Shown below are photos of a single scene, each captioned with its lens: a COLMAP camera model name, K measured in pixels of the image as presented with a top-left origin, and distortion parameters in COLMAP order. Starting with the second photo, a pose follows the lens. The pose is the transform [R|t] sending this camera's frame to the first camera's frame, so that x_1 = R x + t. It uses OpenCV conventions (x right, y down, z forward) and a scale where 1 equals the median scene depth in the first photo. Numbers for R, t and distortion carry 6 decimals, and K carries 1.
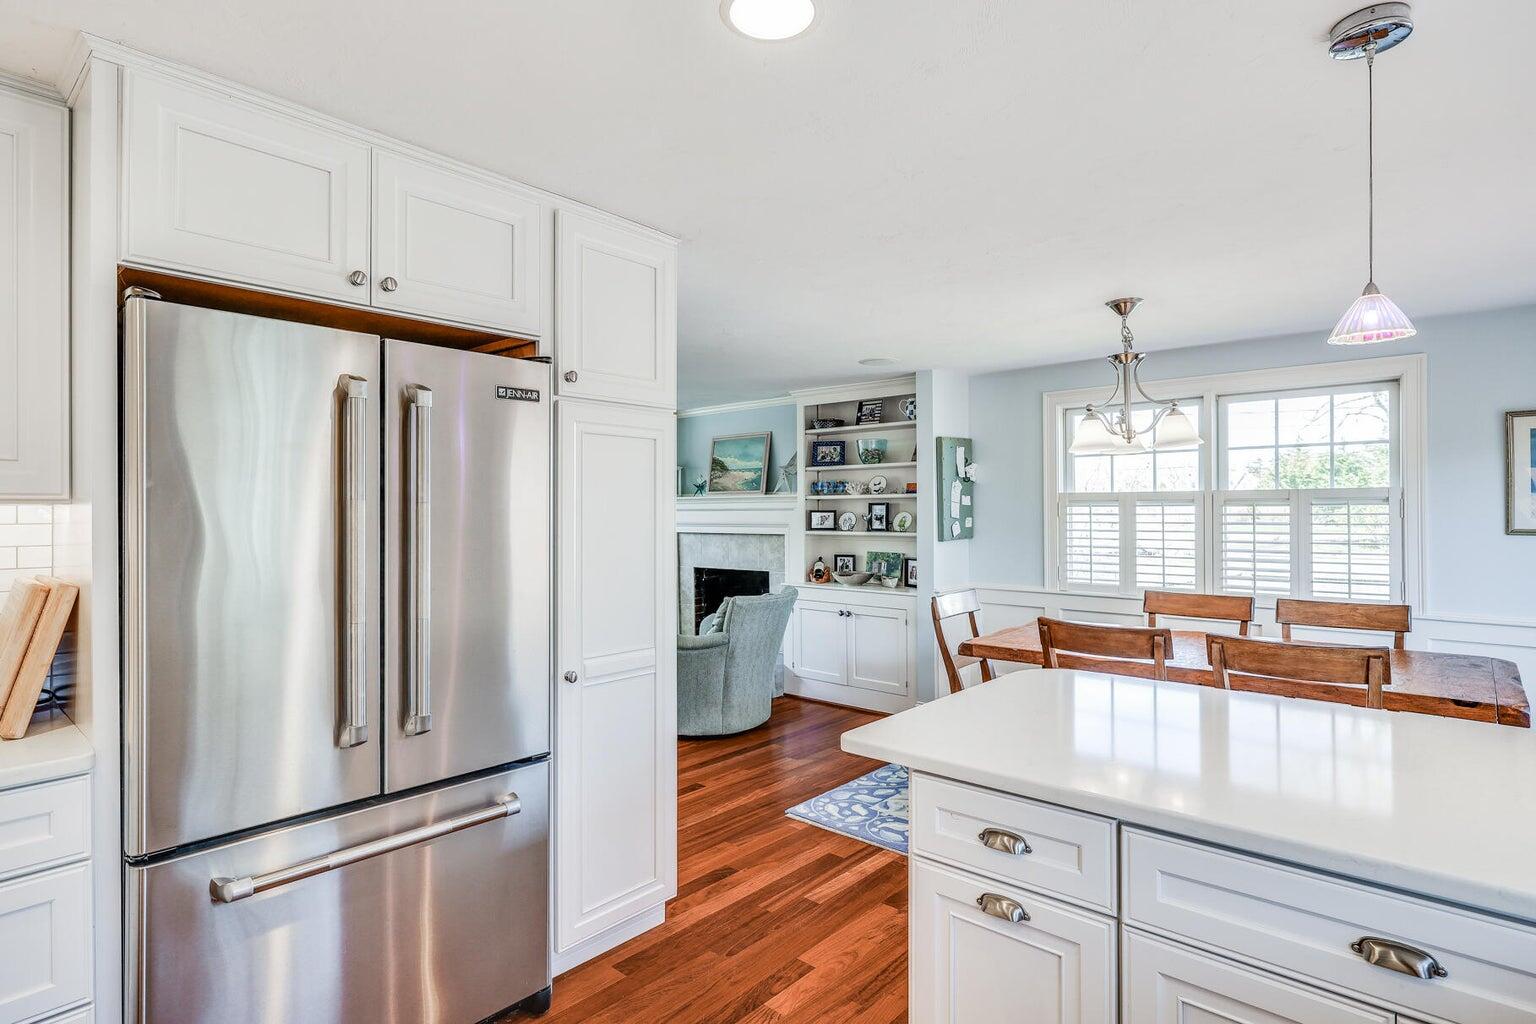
lens RADIAL K [[789.4, 0, 768.0], [0, 789.4, 512.0], [0, 0, 1]] dist [-0.002100, -0.000016]
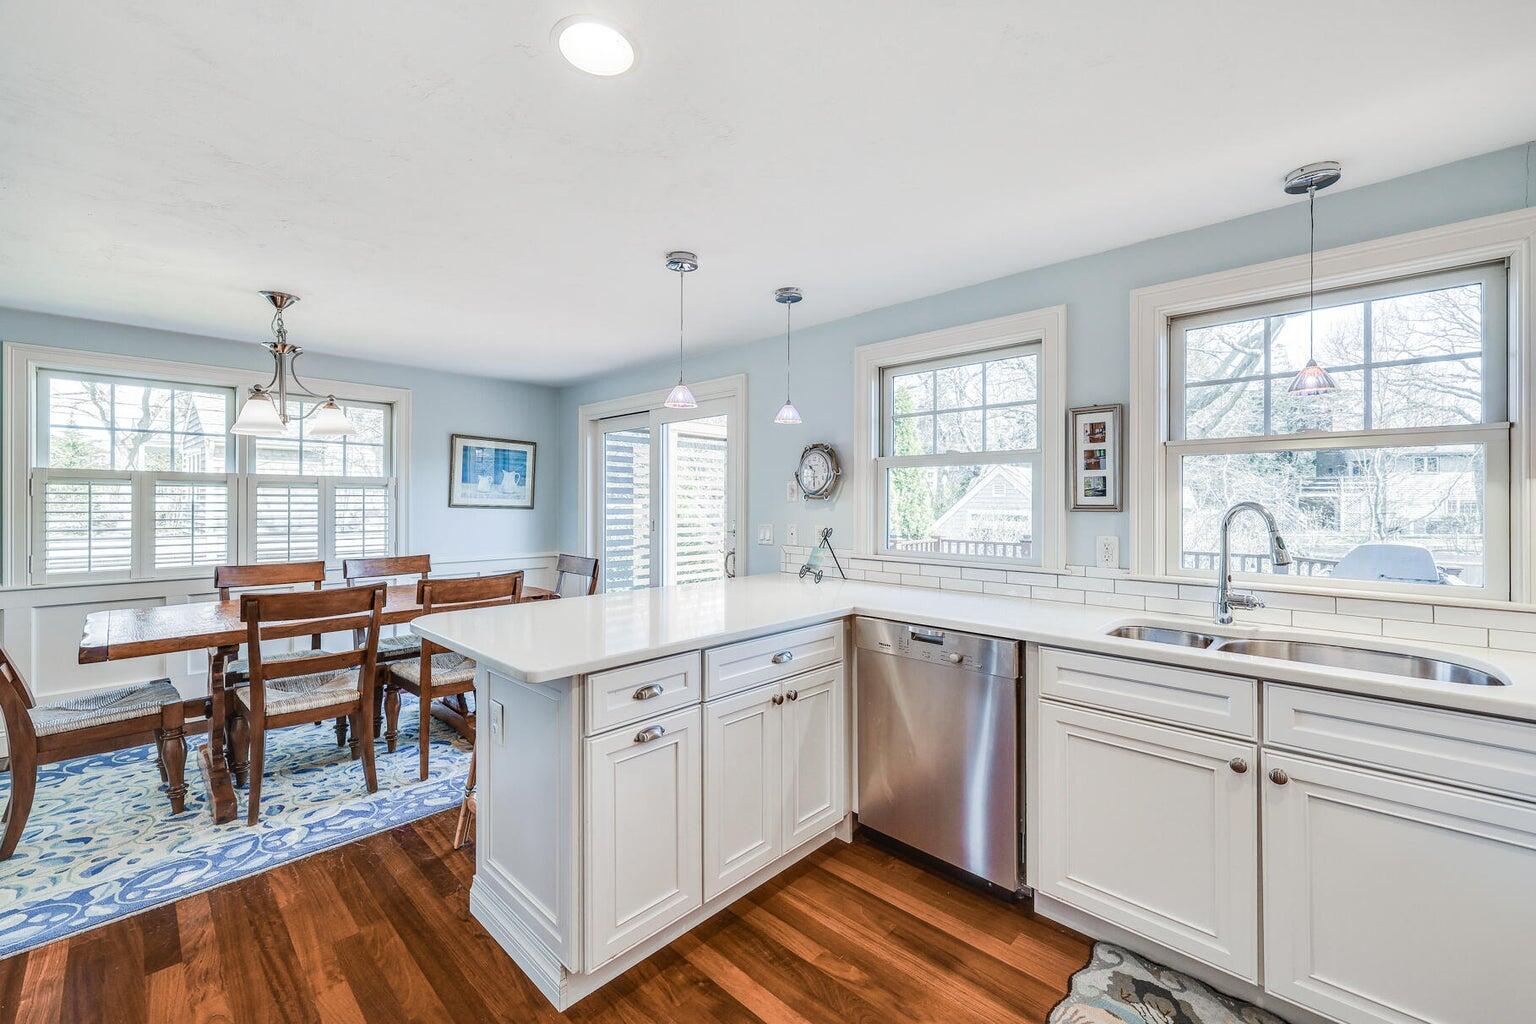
lens RADIAL K [[624.1, 0, 773.2], [0, 624.1, 500.9], [0, 0, 1]] dist [0.001499, 0.000120]
pose [[0.033868, 0.004526, 0.999416, -0.219147], [-0.002223, 0.999988, -0.004453, 0.010184], [-0.999424, -0.002071, 0.033878, 0.167377]]
